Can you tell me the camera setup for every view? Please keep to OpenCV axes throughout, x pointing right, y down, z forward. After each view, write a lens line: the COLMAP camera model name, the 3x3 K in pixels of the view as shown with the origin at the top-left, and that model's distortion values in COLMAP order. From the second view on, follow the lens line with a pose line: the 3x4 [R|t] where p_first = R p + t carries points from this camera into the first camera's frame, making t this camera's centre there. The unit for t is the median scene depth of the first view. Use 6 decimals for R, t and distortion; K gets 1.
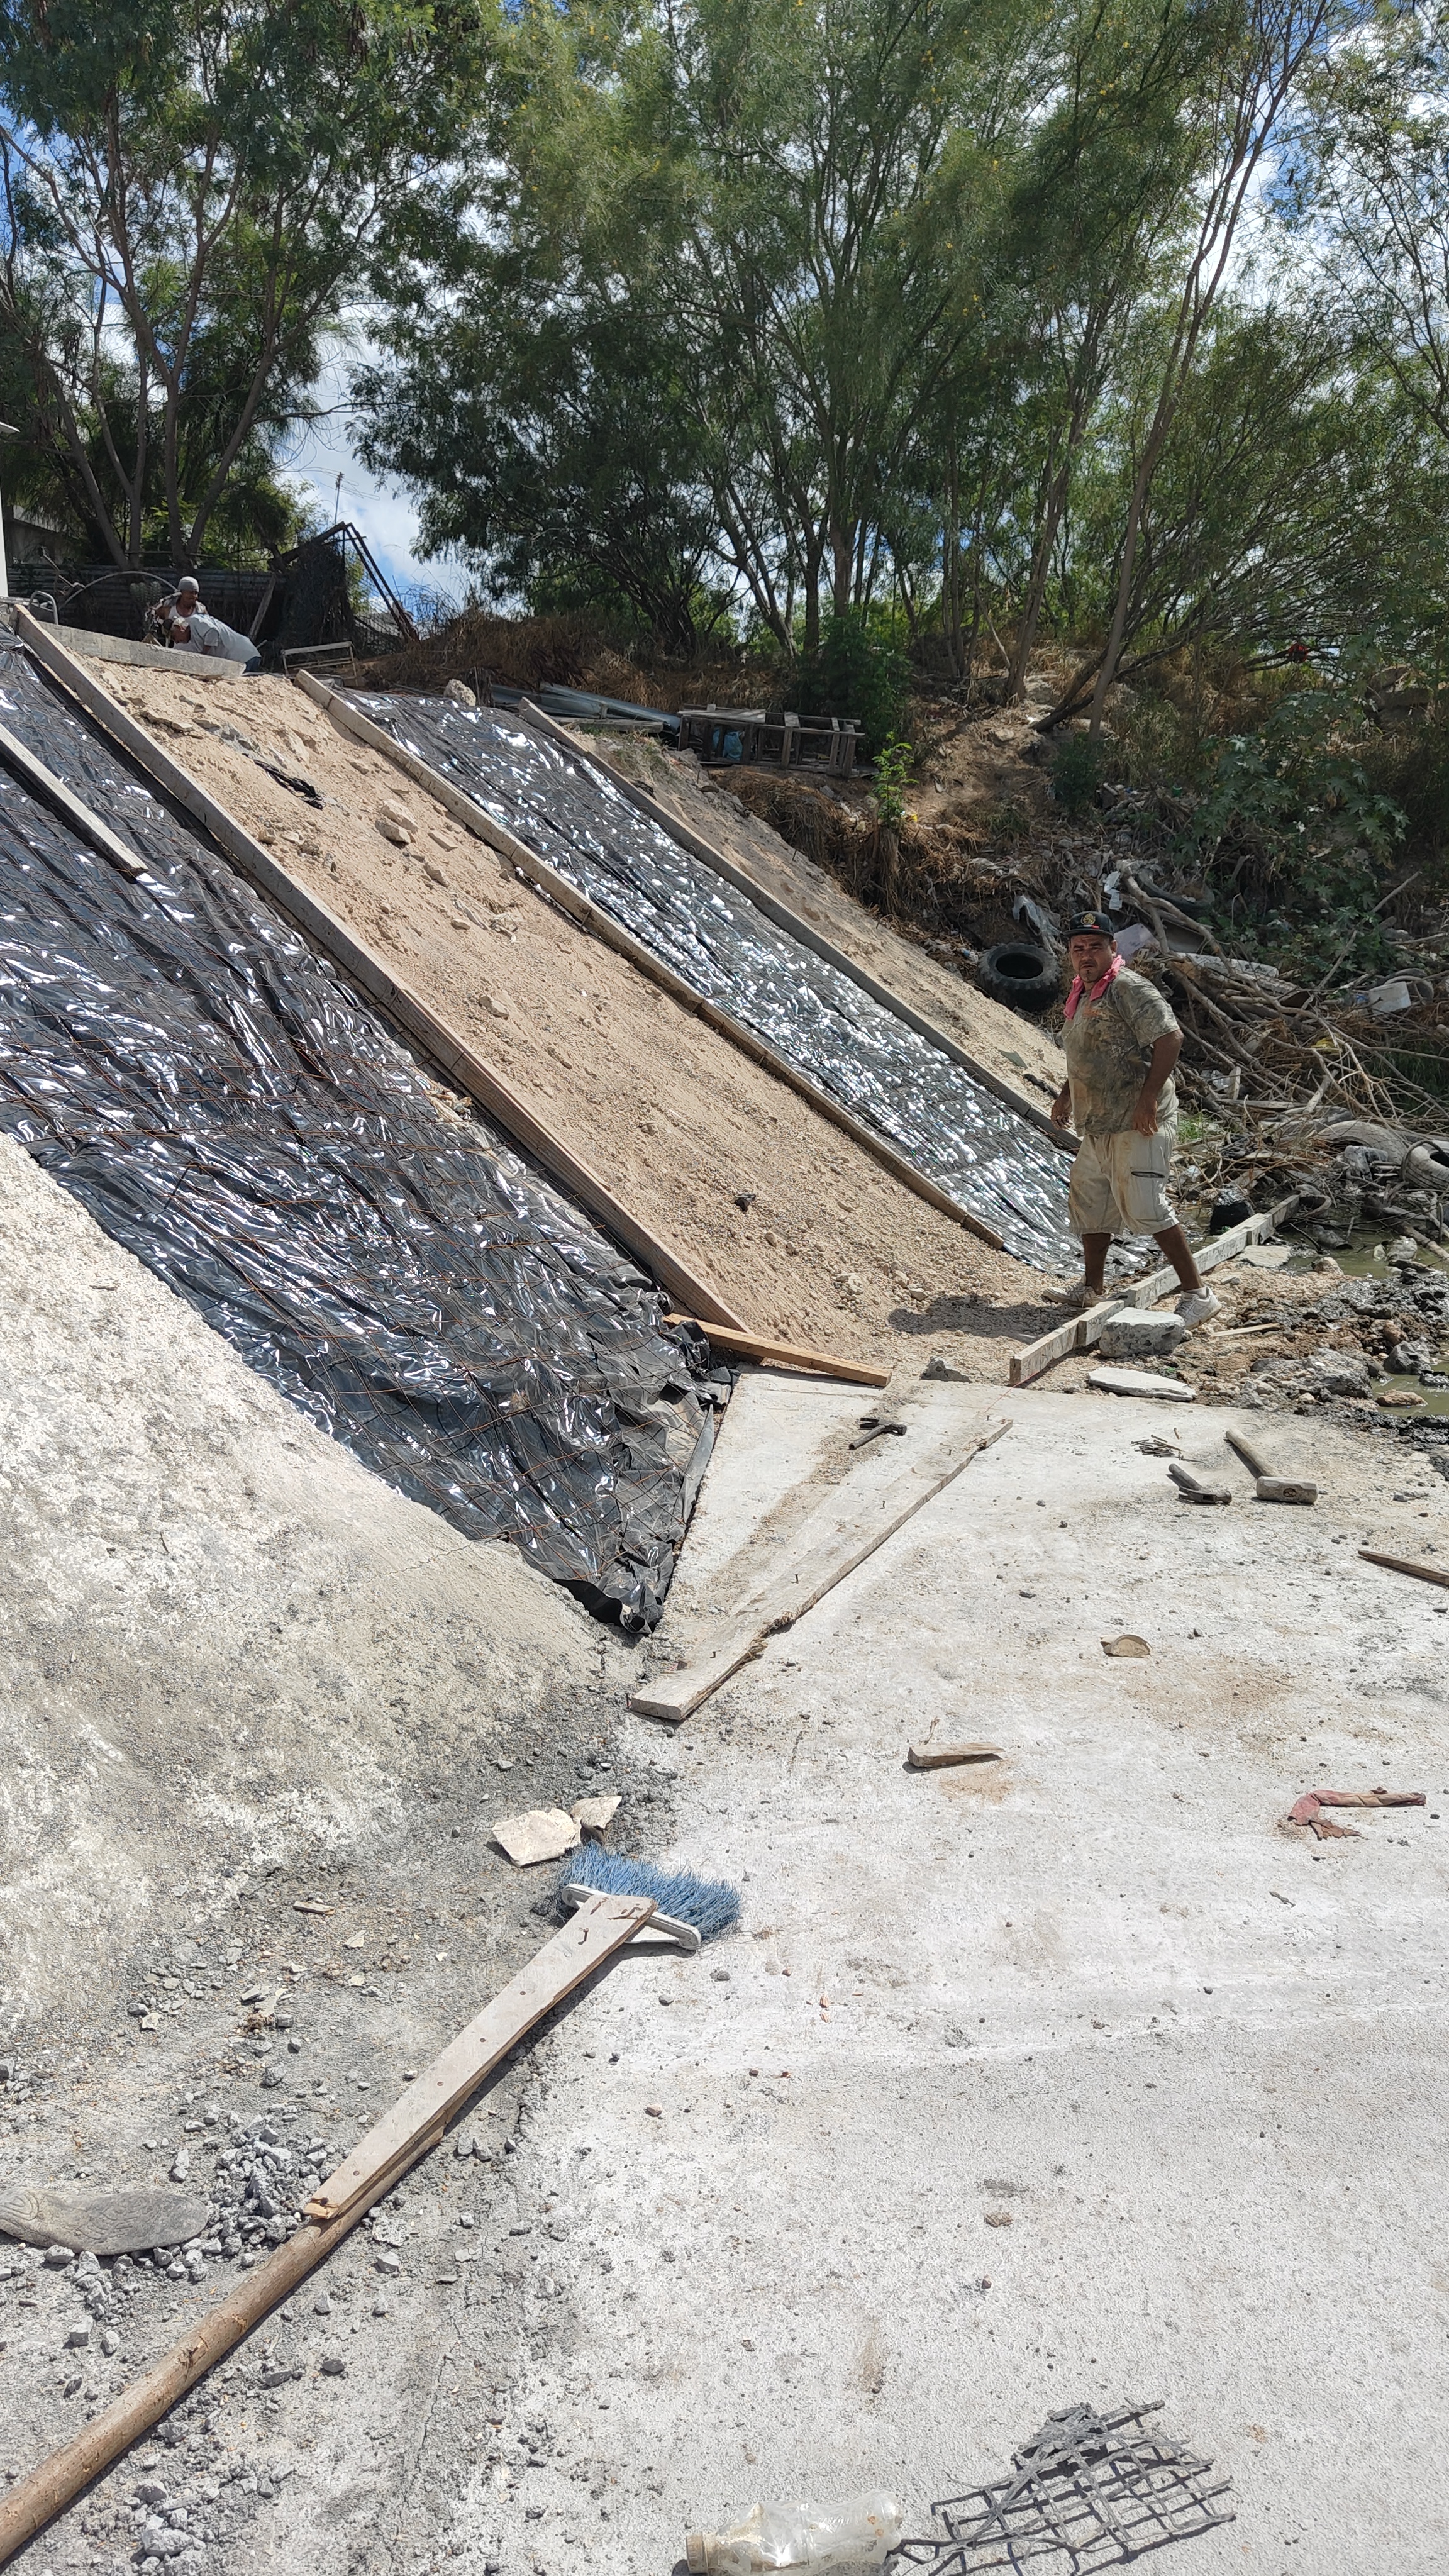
lens RADIAL K [[1800.7, 0, 715.4], [0, 1800.7, 1293.7], [0, 0, 1]] dist [0.001941, 0.009835]
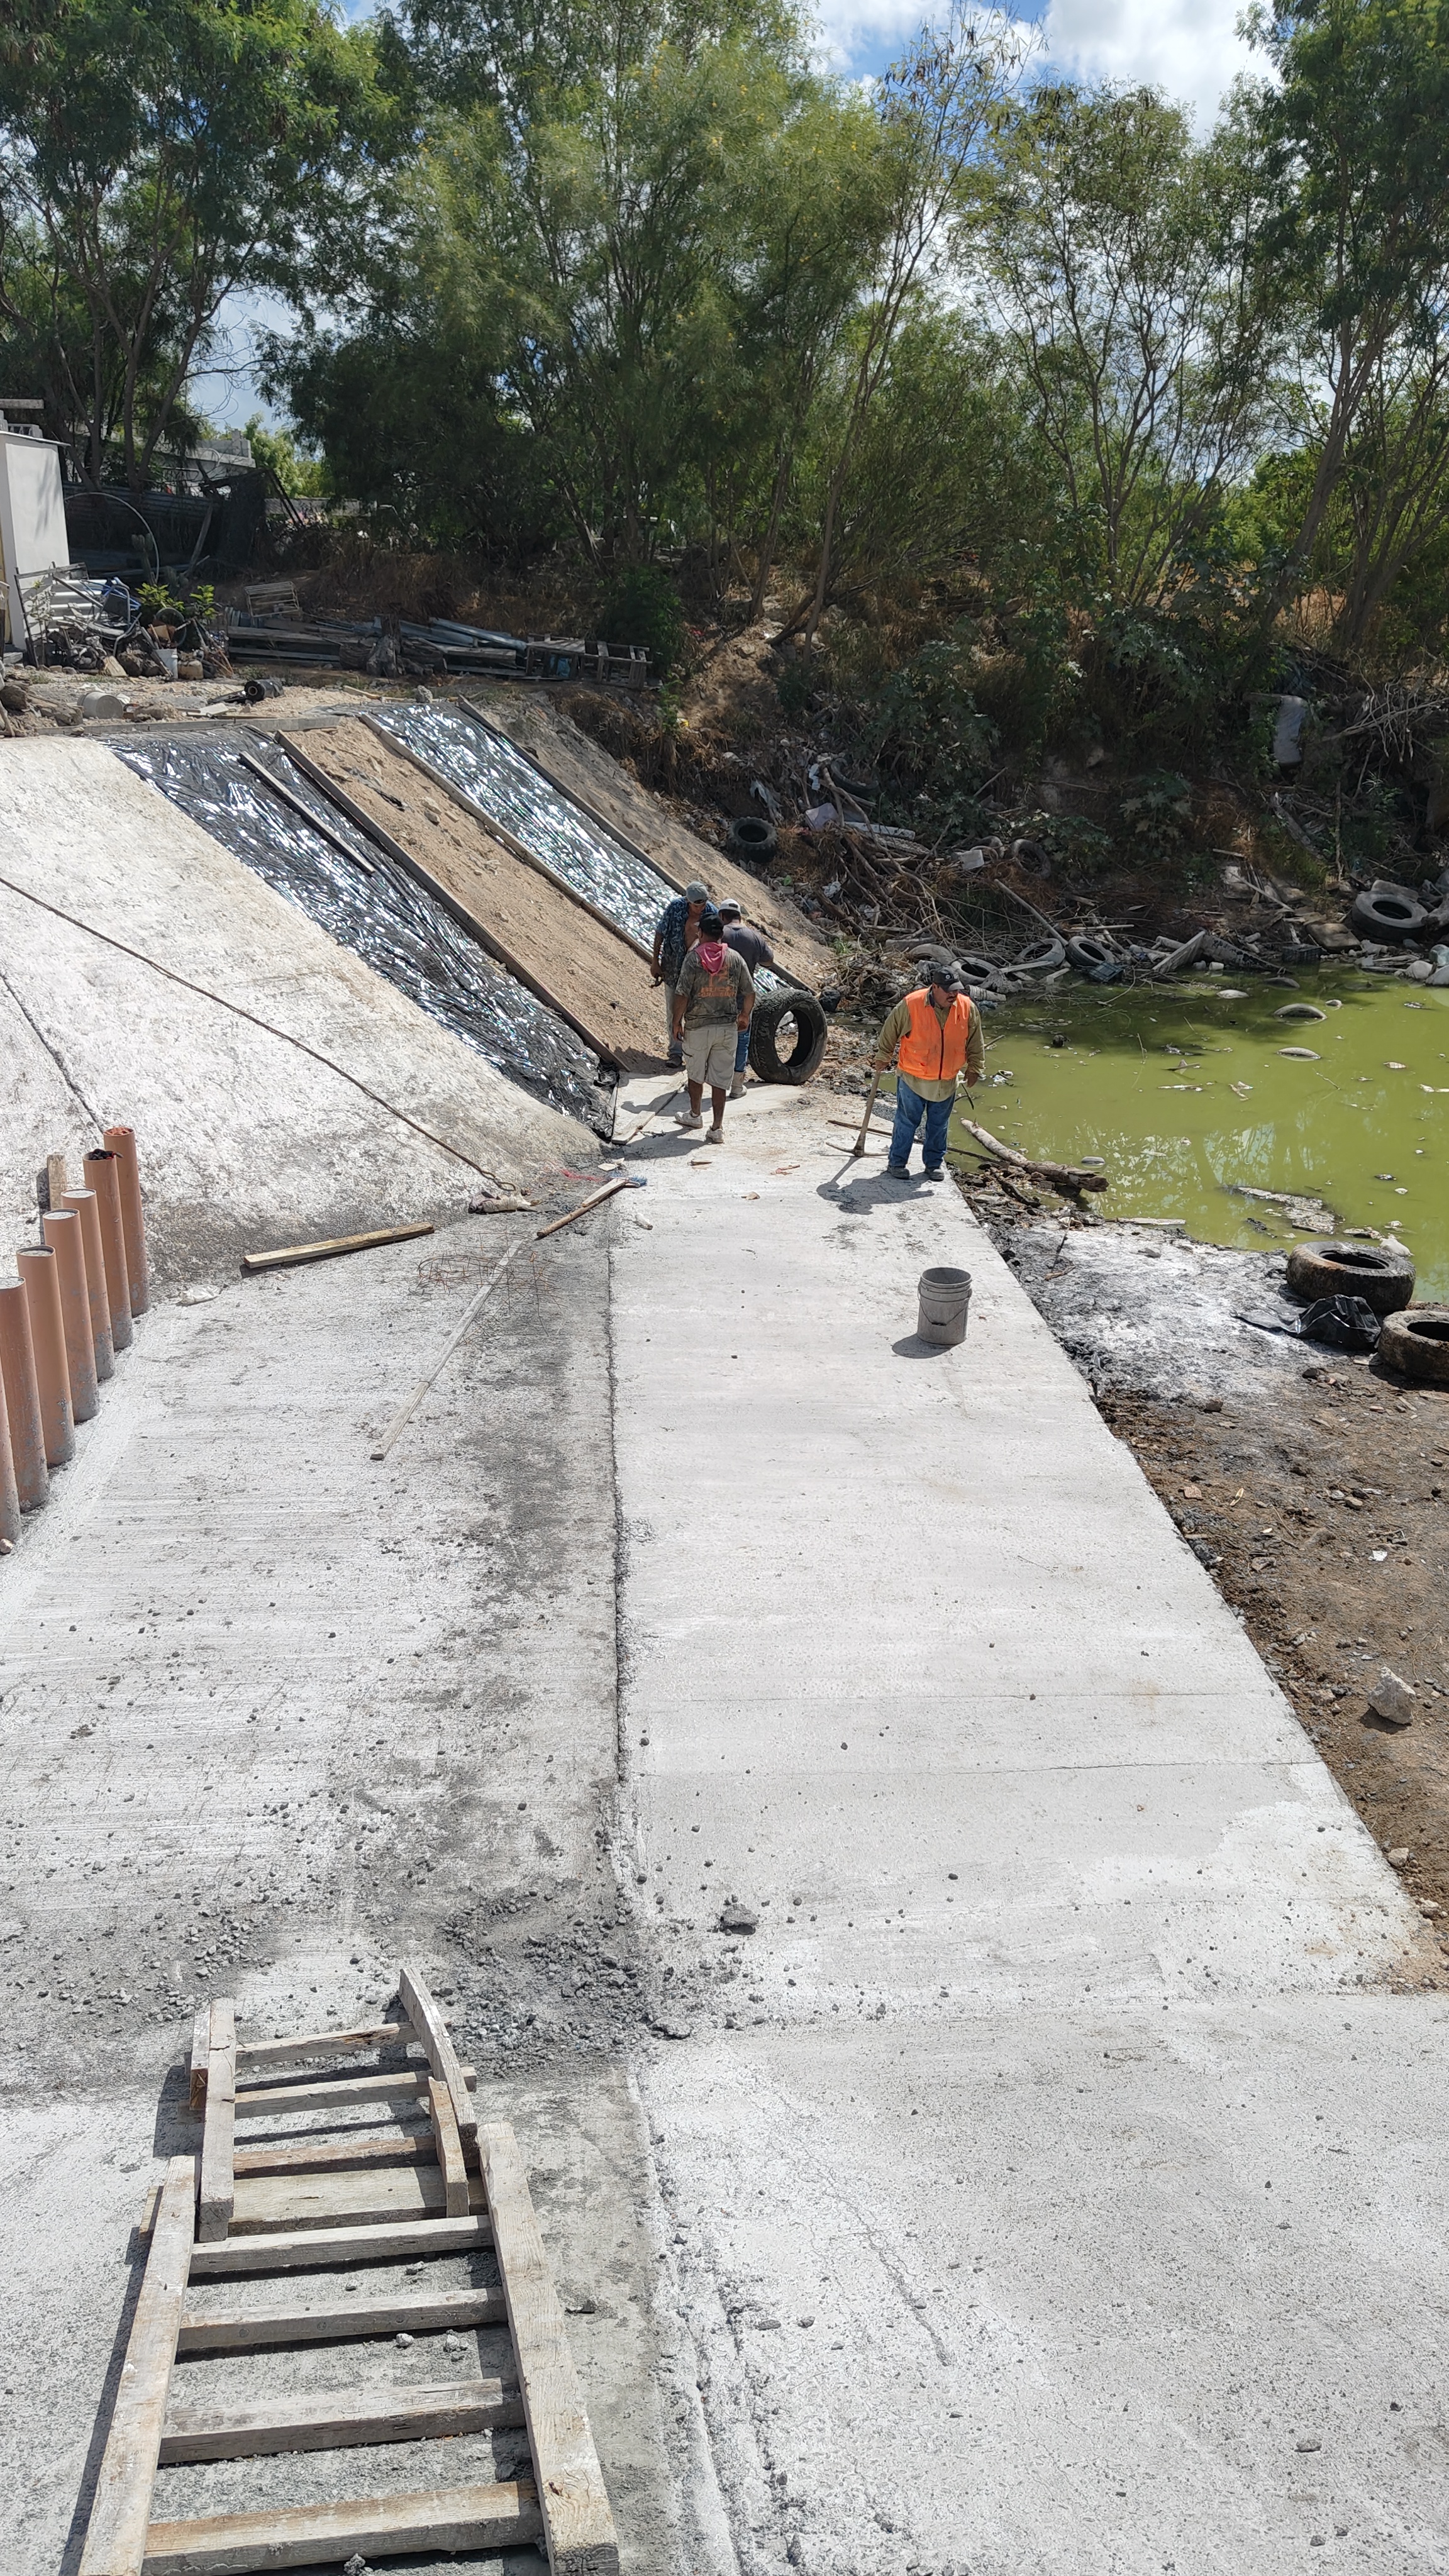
lens RADIAL K [[1800.7, 0, 742.7], [0, 1800.7, 1297.2], [0, 0, 1]] dist [0.001941, 0.009835]
pose [[0.990630, -0.025137, 0.134240, -0.059884], [0.005796, 0.989768, 0.142566, -0.002554], [-0.136450, -0.140453, 0.980640, -0.580719]]
